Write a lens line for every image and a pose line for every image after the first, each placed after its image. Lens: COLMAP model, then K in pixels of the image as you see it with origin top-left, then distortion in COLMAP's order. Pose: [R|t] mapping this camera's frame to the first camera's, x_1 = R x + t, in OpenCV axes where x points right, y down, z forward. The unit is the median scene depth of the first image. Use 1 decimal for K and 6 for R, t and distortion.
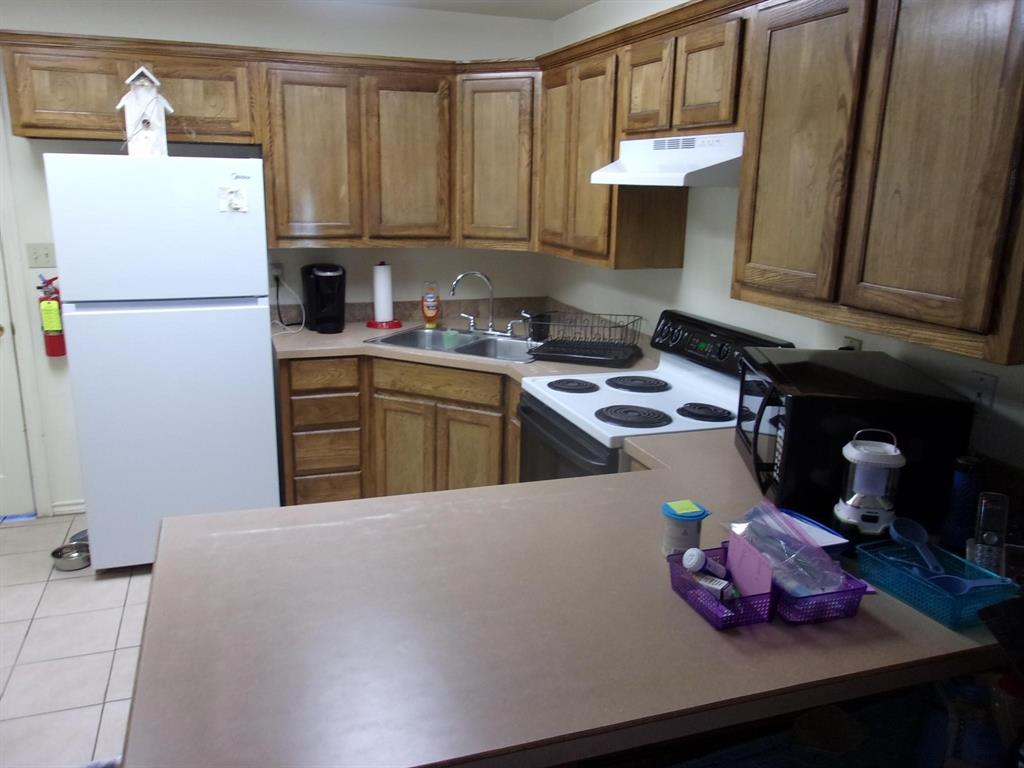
lens RADIAL K [[812.2, 0, 492.4], [0, 812.2, 386.3], [0, 0, 1]] dist [-0.007402, 0.011227]
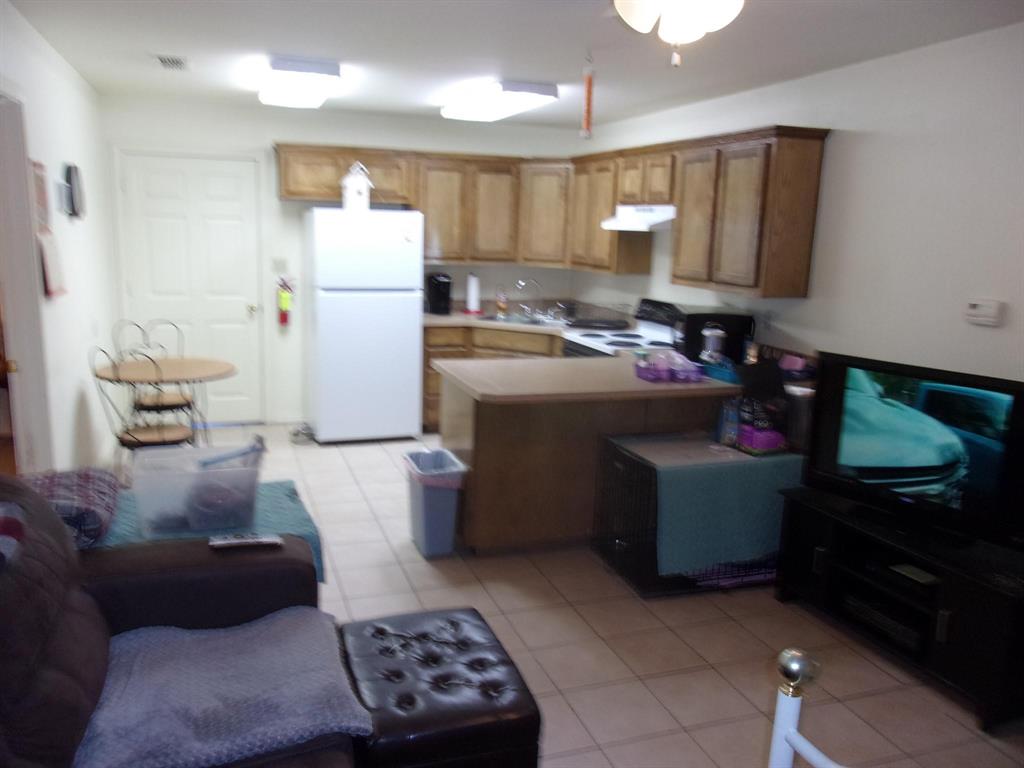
lens RADIAL K [[812.2, 0, 511.8], [0, 812.2, 386.4], [0, 0, 1]] dist [-0.007402, 0.011227]
pose [[0.999675, 0.009917, 0.023471, -0.116732], [-0.008691, 0.998622, -0.051753, 0.194452], [-0.023952, 0.051532, 0.998384, -0.776404]]
